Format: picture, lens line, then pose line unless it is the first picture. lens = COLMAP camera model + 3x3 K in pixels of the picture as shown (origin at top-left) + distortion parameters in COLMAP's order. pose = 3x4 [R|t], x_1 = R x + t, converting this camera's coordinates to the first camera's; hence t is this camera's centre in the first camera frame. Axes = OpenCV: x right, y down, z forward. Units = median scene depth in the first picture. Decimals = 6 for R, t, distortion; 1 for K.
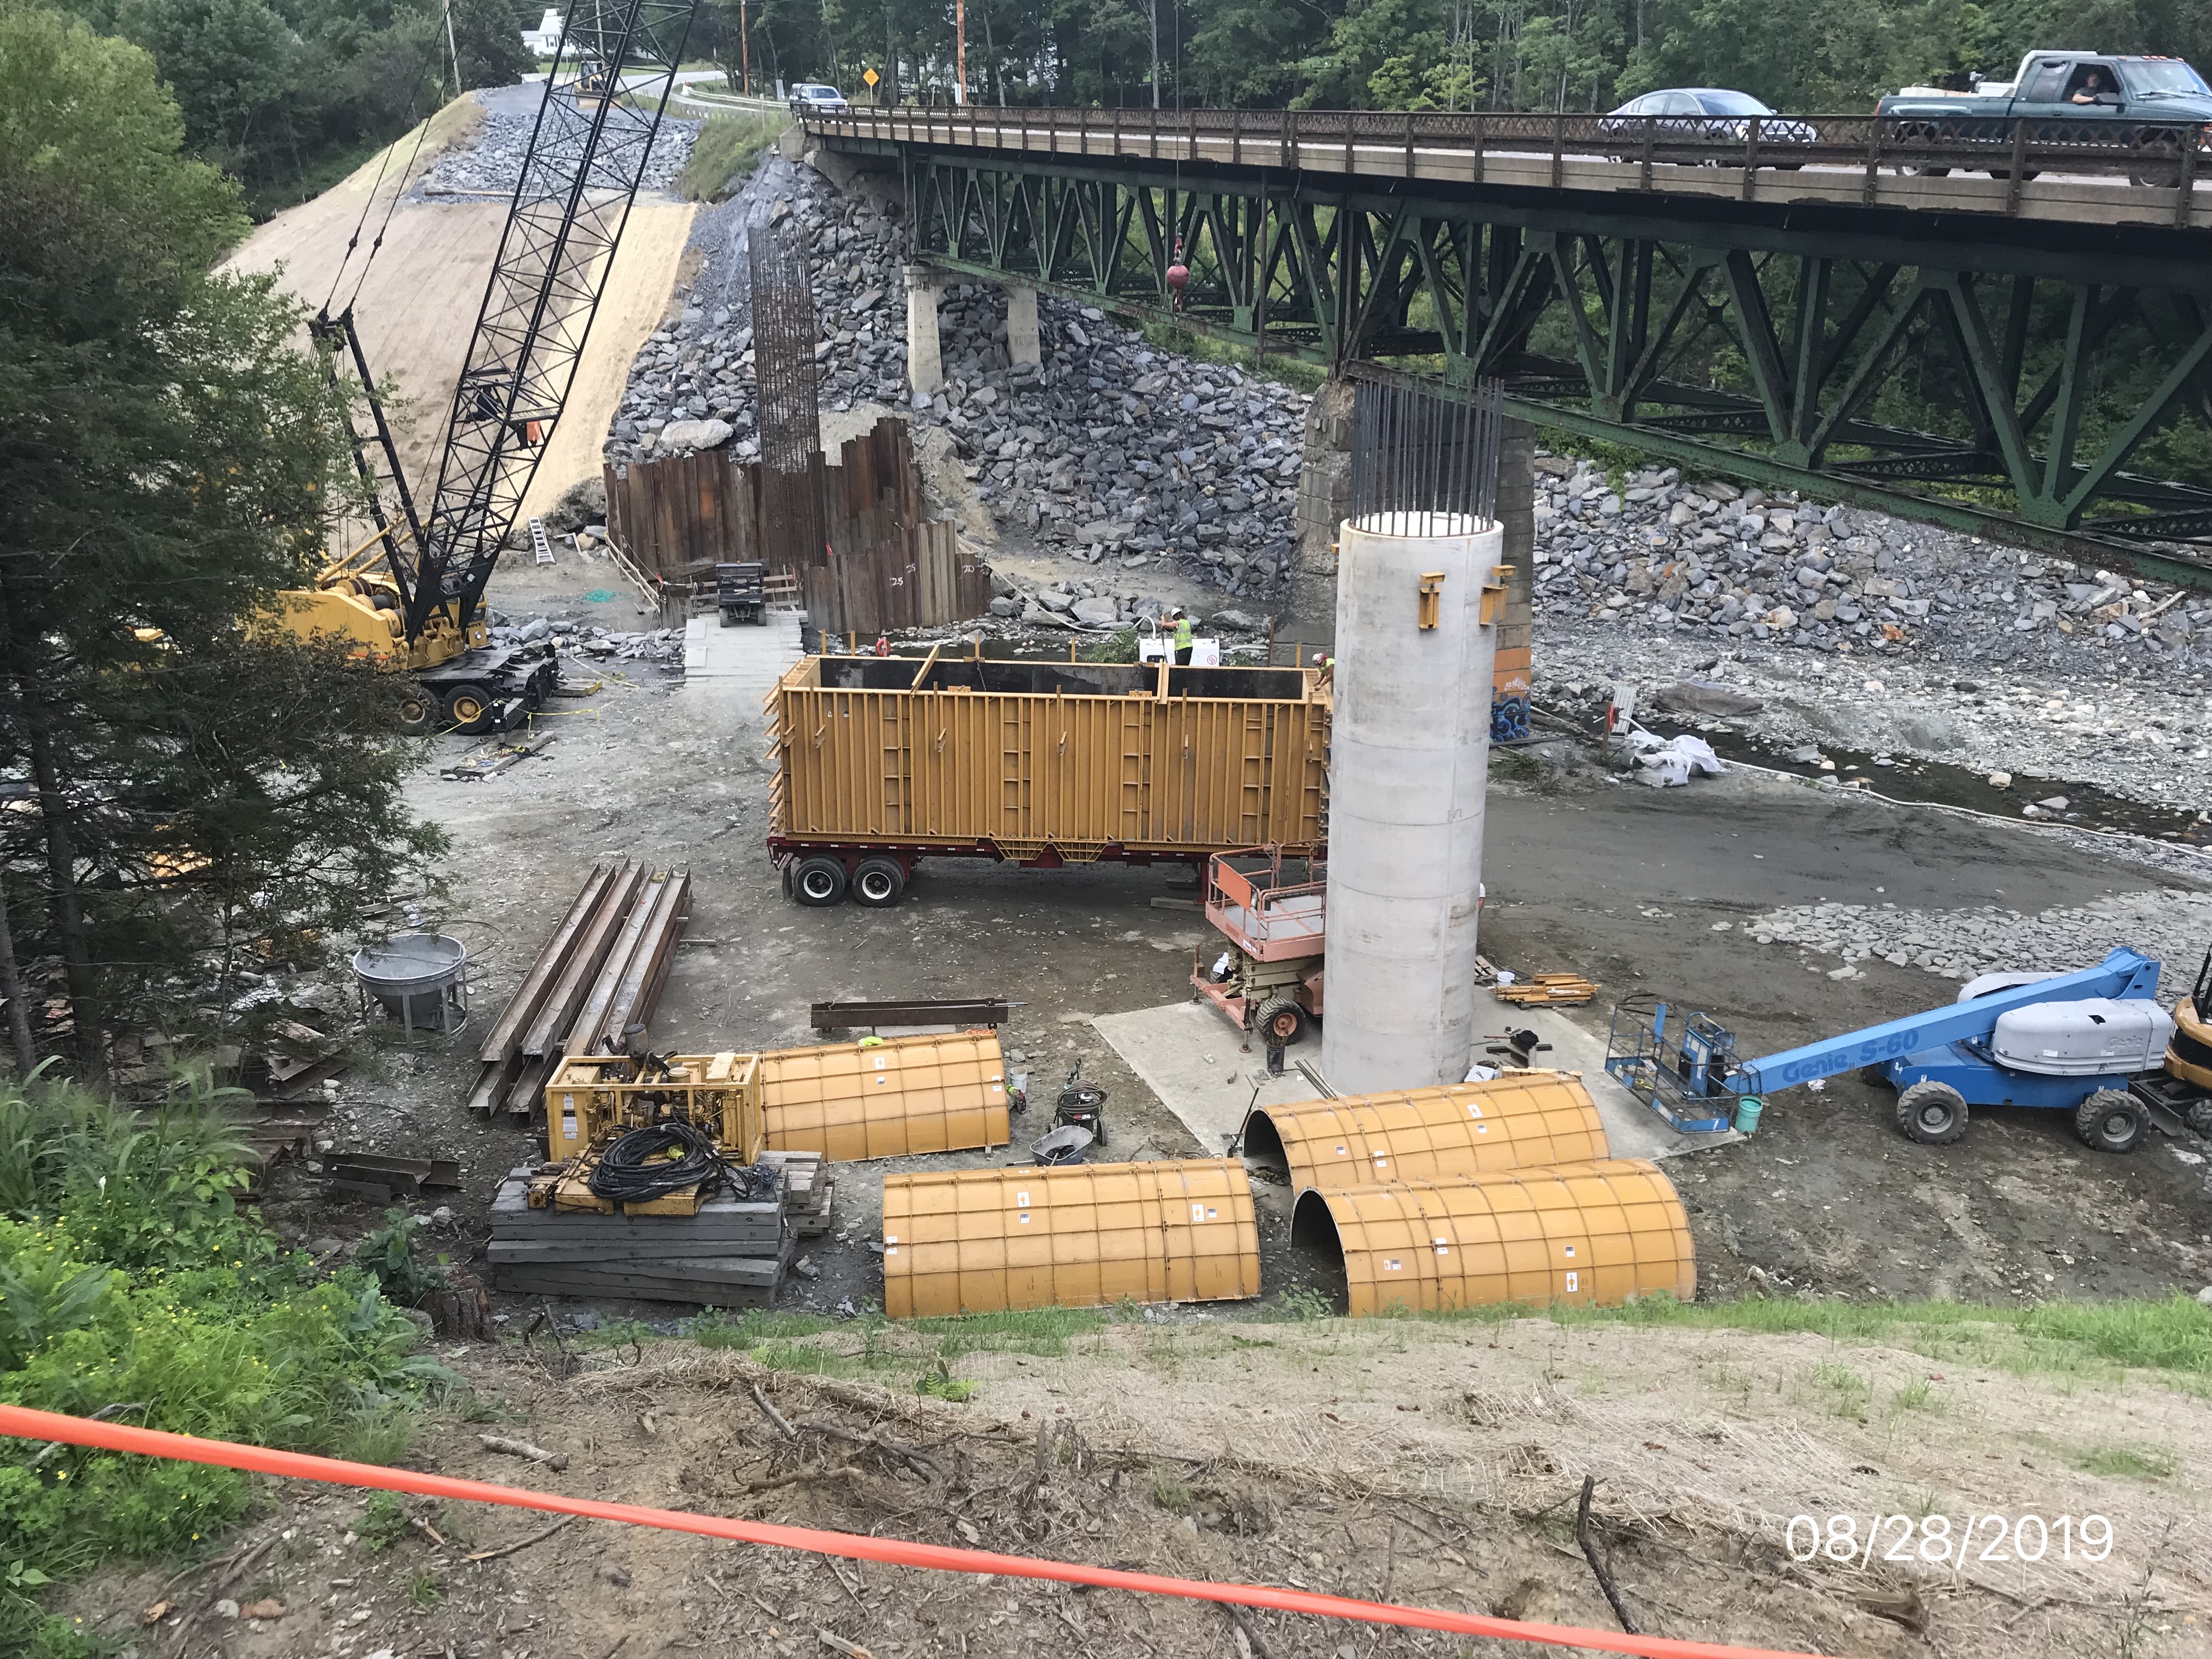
lens RADIAL K [[1812.2, 0, 1136.5], [0, 1812.2, 785.5], [0, 0, 1]] dist [0.045318, -0.060532]
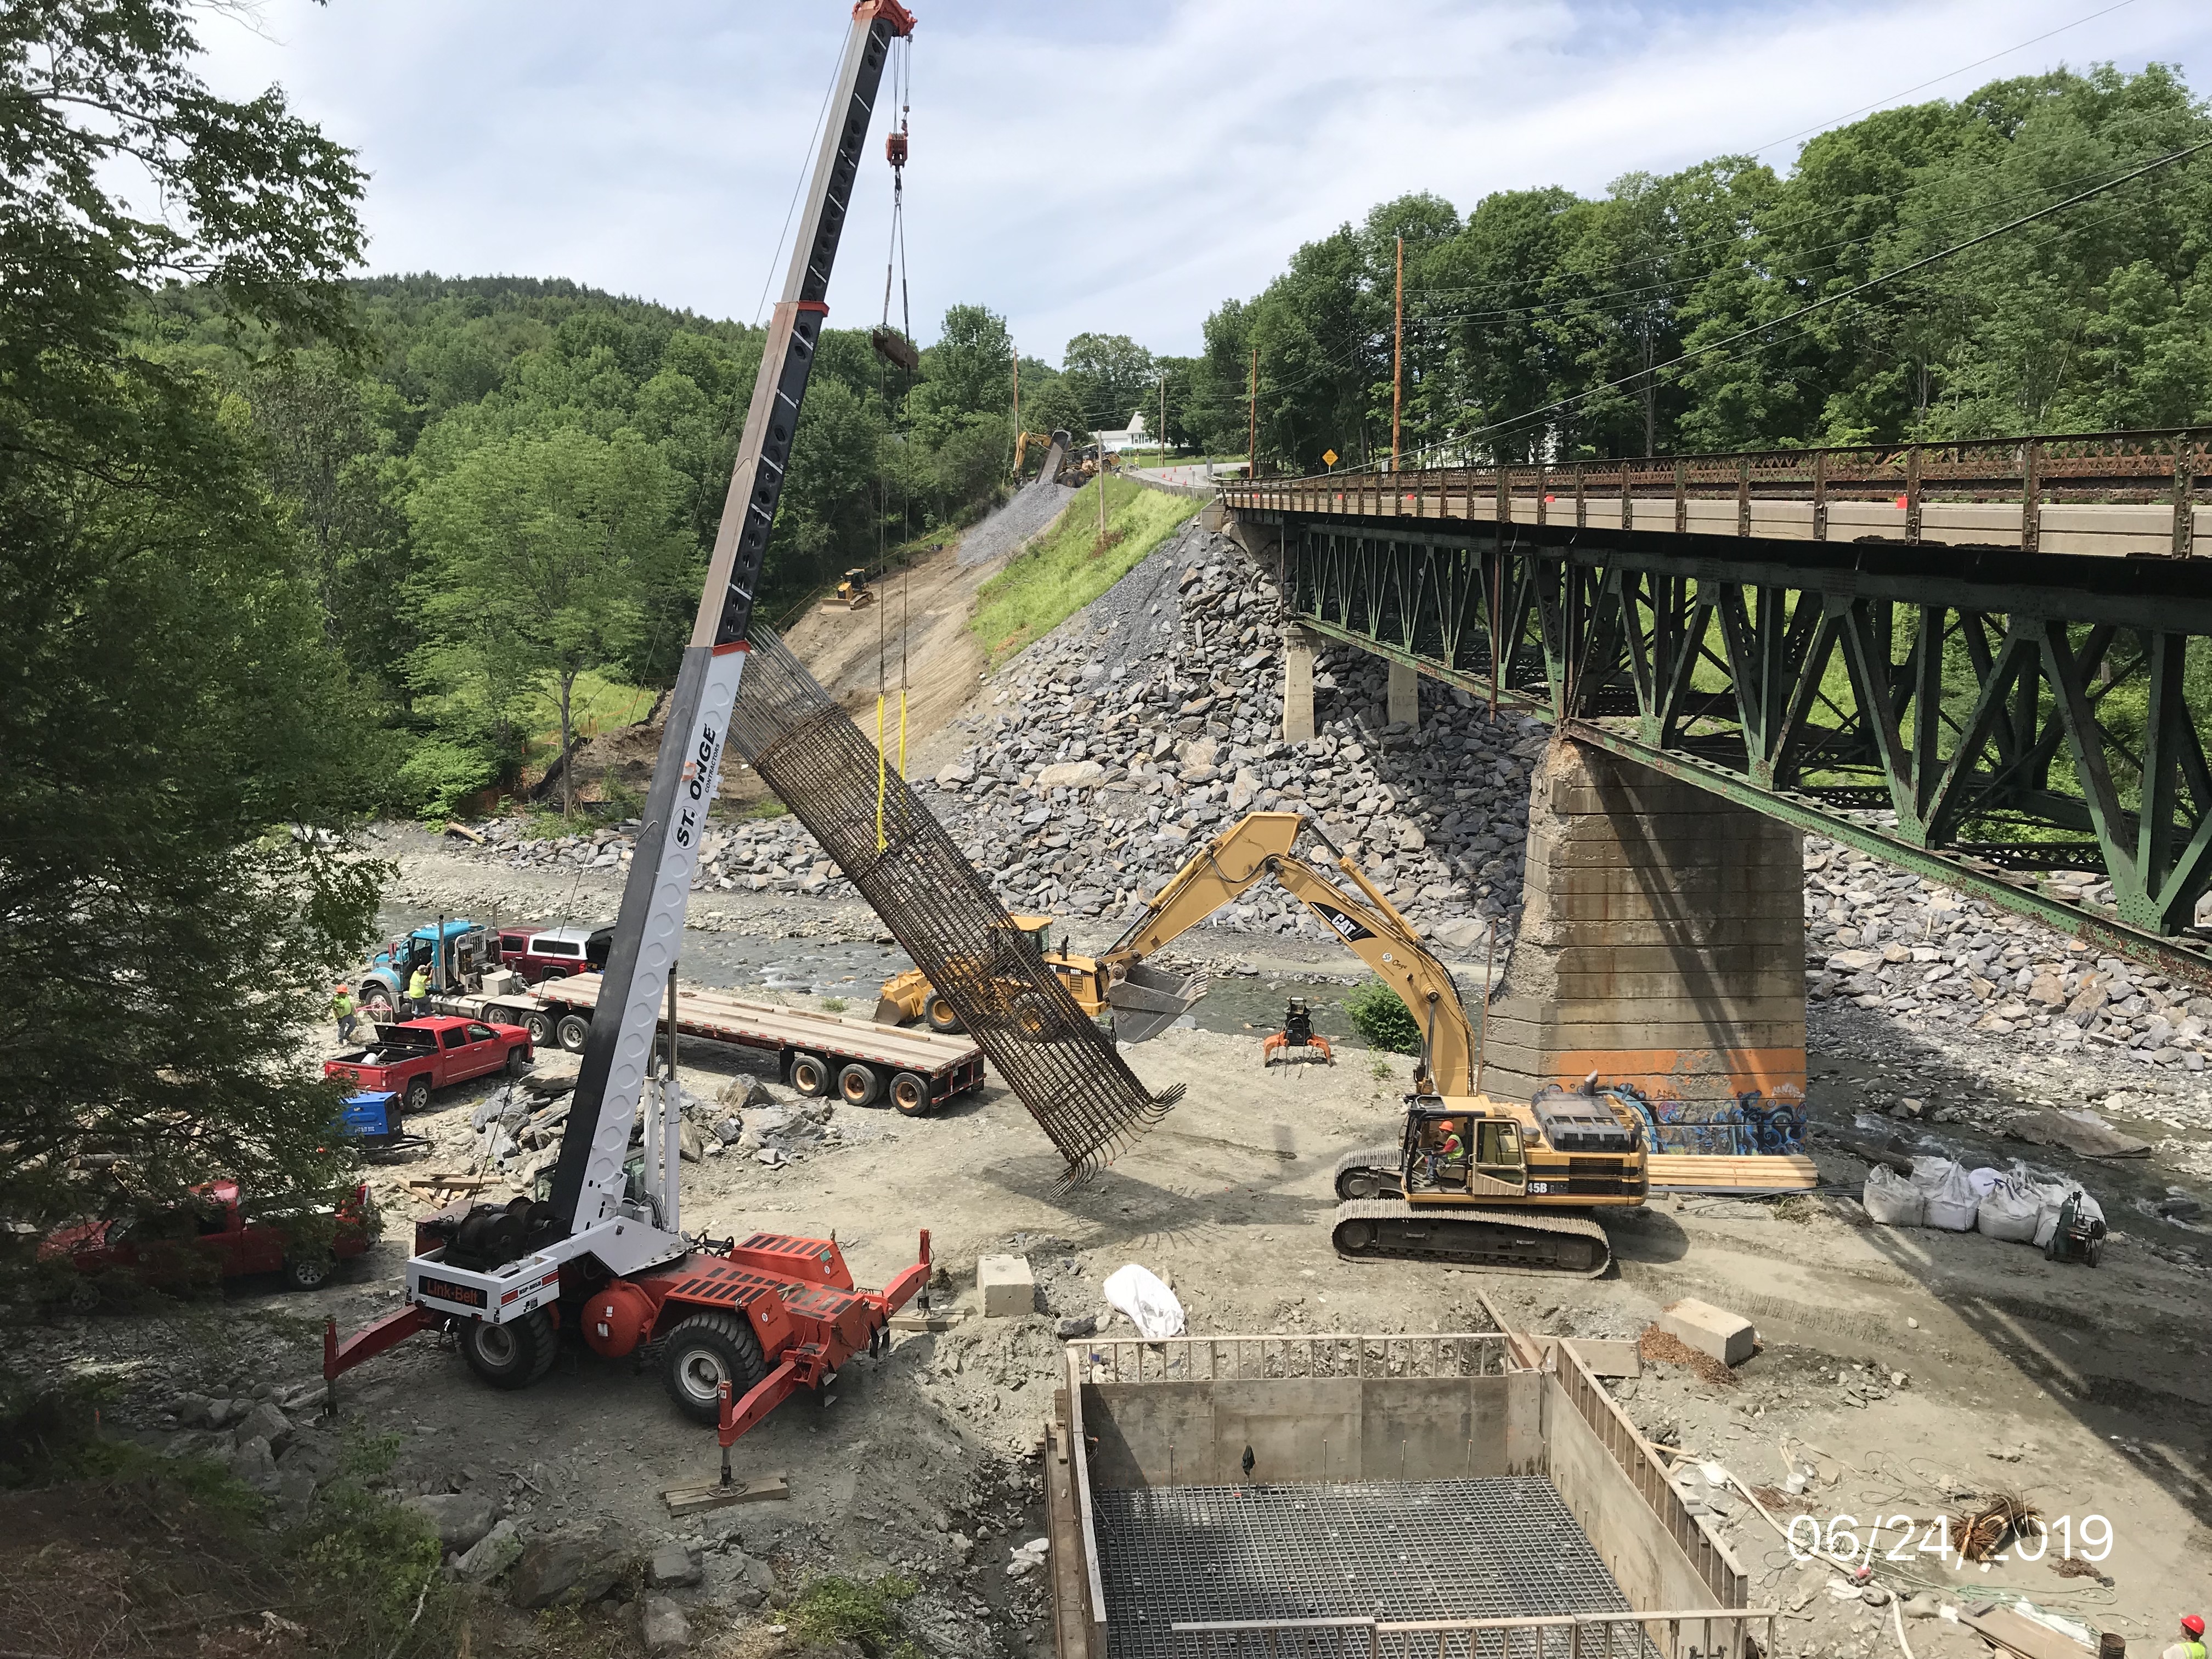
lens RADIAL K [[1812.2, 0, 1111.2], [0, 1812.2, 831.1], [0, 0, 1]] dist [0.045318, -0.060532]
pose [[0.941453, 0.052004, -0.333110, 0.127611], [-0.108871, 0.981993, -0.154391, -0.004883], [0.319083, 0.181618, 0.930162, 0.042246]]
